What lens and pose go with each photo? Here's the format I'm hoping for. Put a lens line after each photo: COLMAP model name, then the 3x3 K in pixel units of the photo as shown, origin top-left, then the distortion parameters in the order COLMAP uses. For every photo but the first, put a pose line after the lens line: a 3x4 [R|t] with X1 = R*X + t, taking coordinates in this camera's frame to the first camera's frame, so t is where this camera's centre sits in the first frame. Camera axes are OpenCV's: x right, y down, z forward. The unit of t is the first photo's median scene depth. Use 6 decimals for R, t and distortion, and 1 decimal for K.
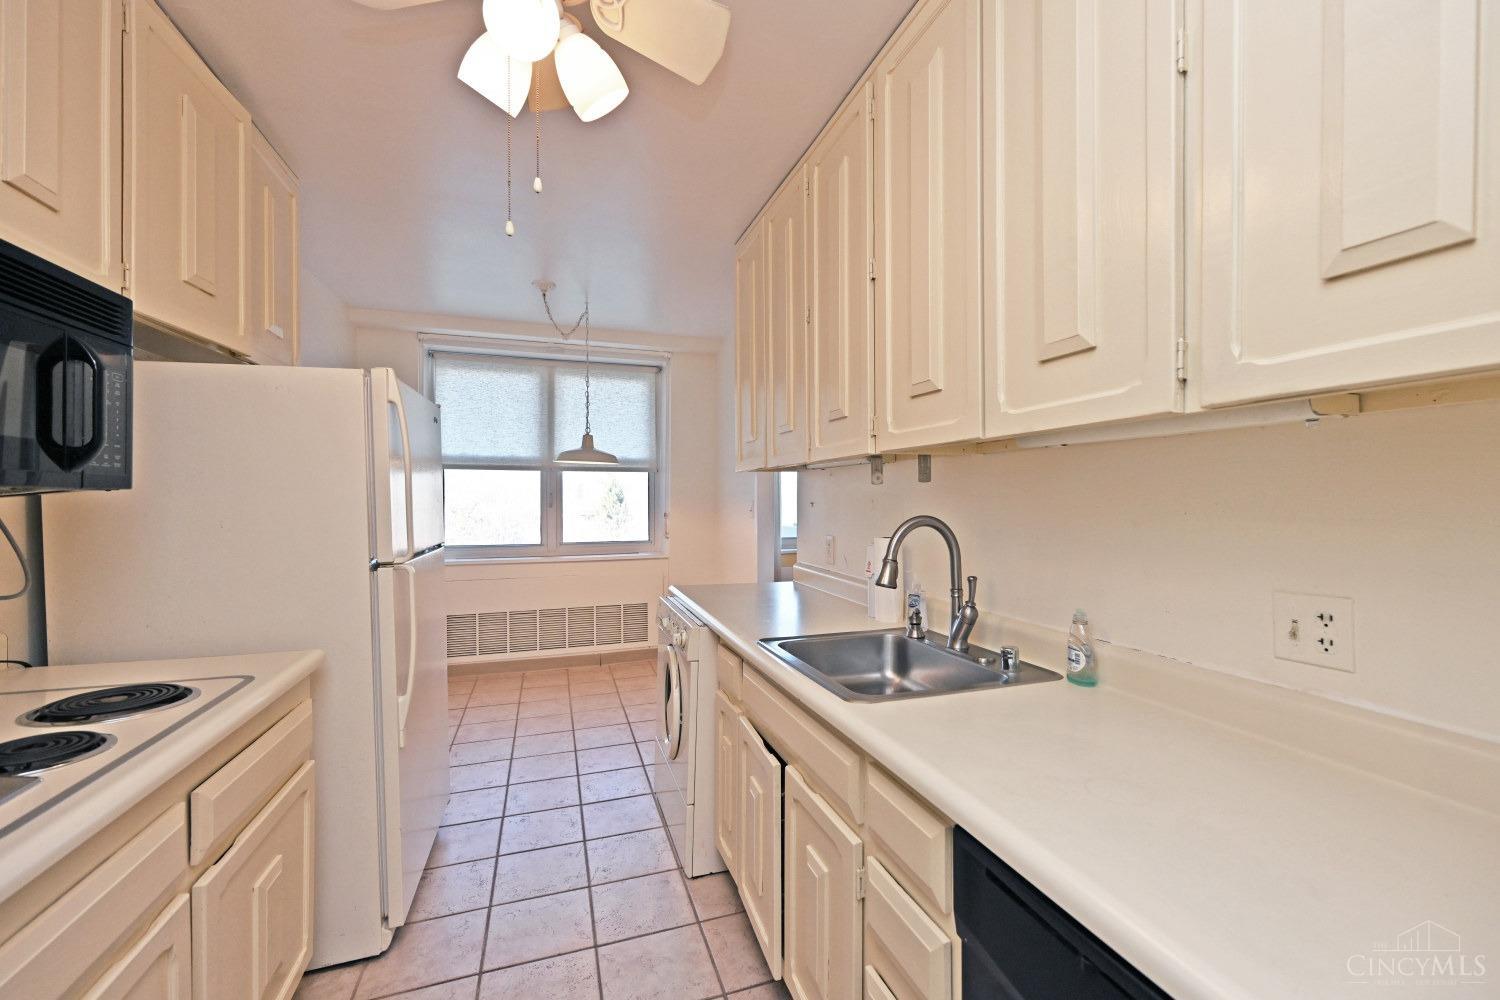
lens RADIAL K [[592.3, 0, 759.3], [0, 592.3, 498.3], [0, 0, 1]] dist [0.000301, 0.000215]
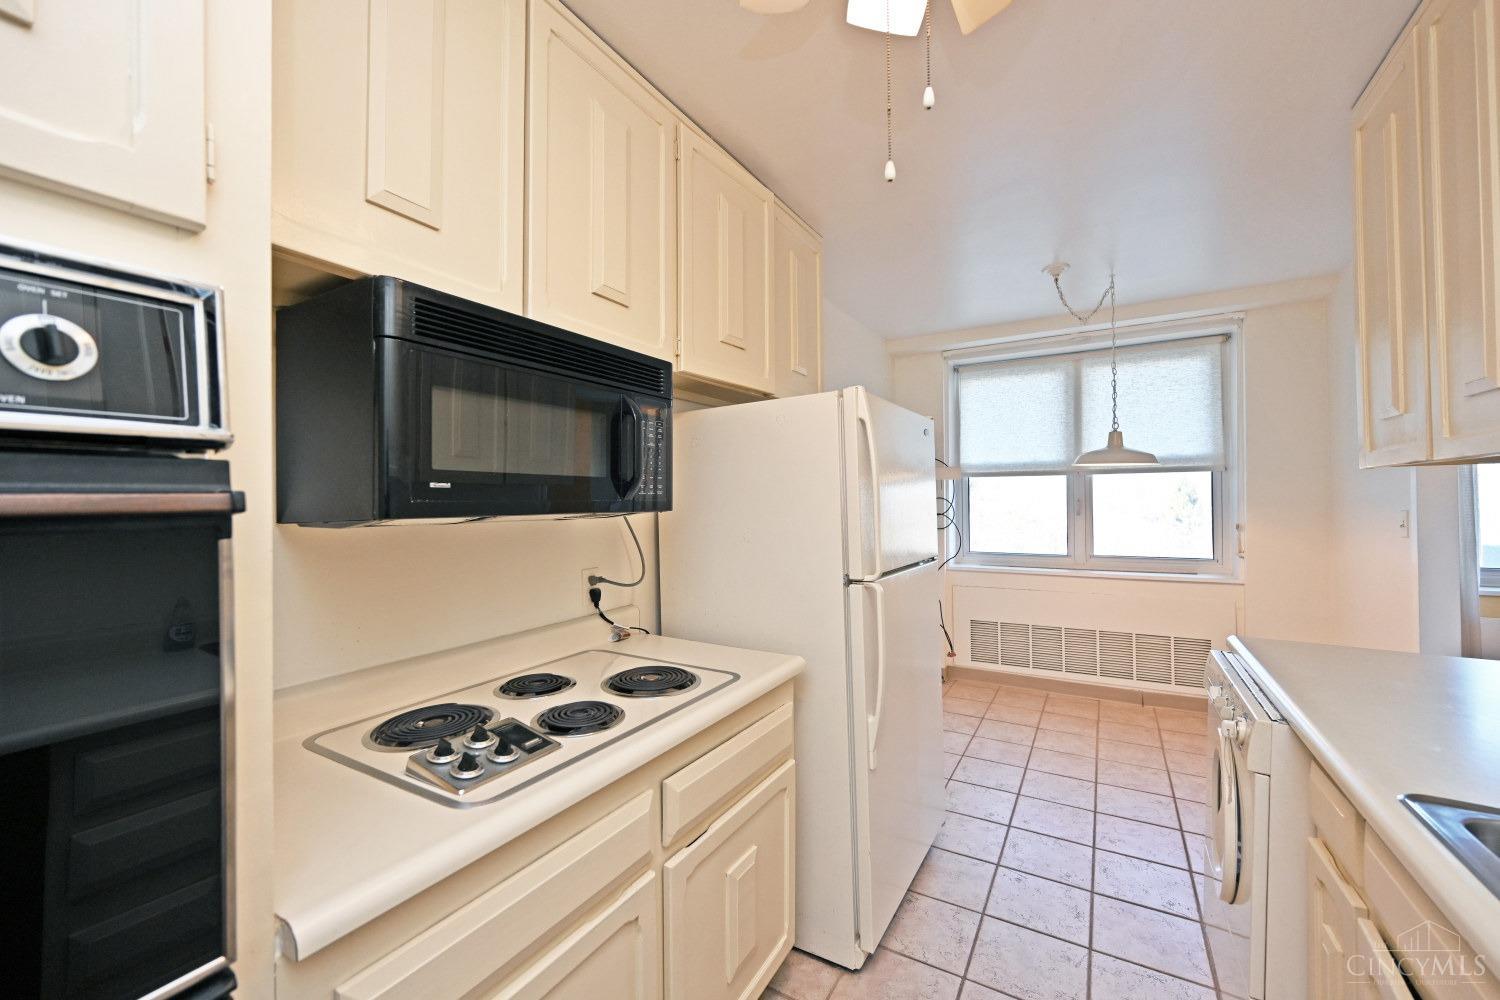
lens RADIAL K [[592.3, 0, 759.3], [0, 592.3, 498.3], [0, 0, 1]] dist [0.000301, 0.000215]
pose [[0.662561, -0.012302, -0.748907, 0.006995], [0.005829, 0.999920, -0.011269, -0.008774], [0.748985, 0.003101, 0.662580, 0.096906]]
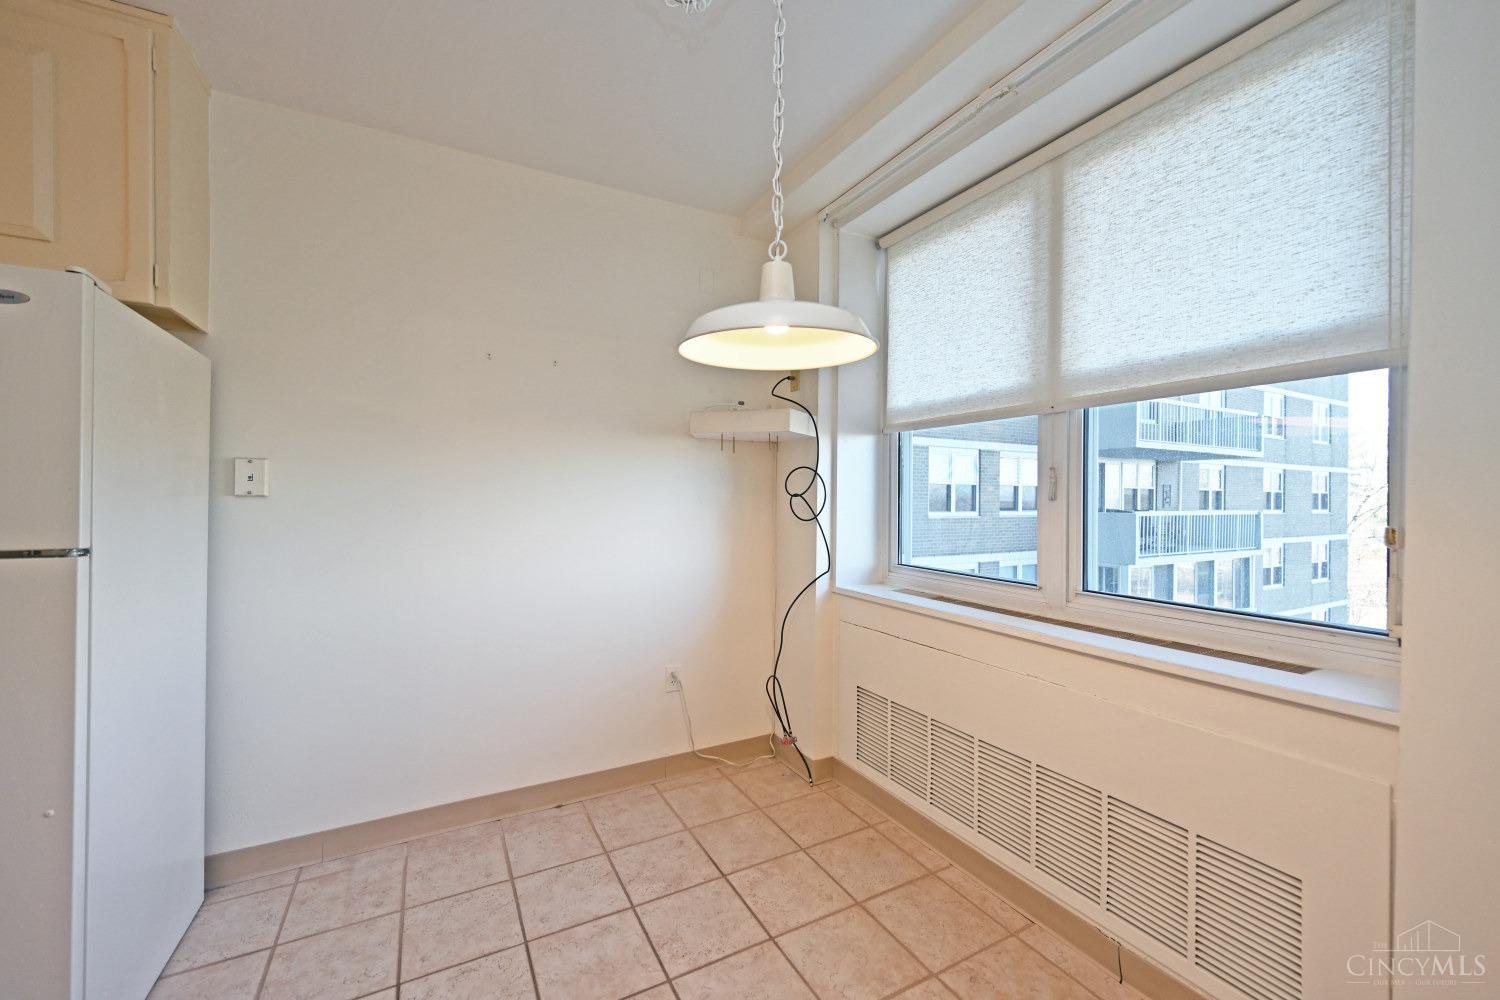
lens RADIAL K [[597.3, 0, 749.1], [0, 597.3, 496.6], [0, 0, 1]] dist [0.000722, 0.000468]
pose [[0.171738, 0.003913, -0.985135, 0.063489], [-0.006784, 0.999973, 0.002789, 0.035705], [0.985119, 0.006204, 0.171760, 1.979693]]
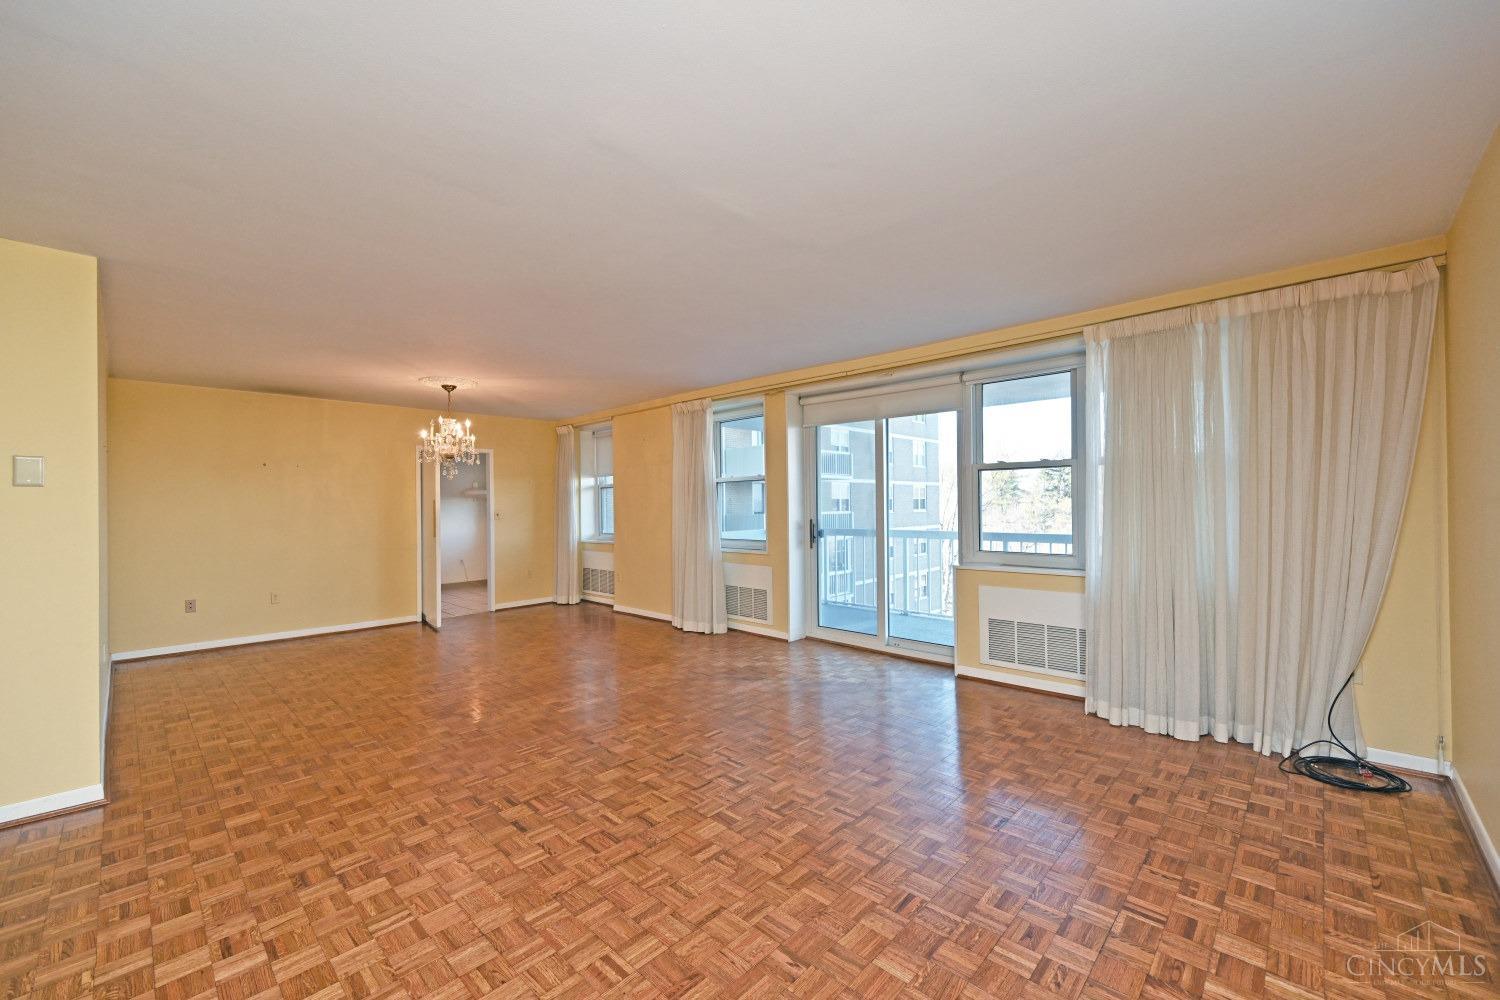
lens RADIAL K [[597.3, 0, 749.1], [0, 597.3, 496.6], [0, 0, 1]] dist [0.000722, 0.000468]
pose [[-0.879467, 0.006985, -0.475909, 0.406390], [0.013023, 0.999871, -0.009390, 0.028857], [0.475782, -0.014456, -0.879444, 4.429821]]
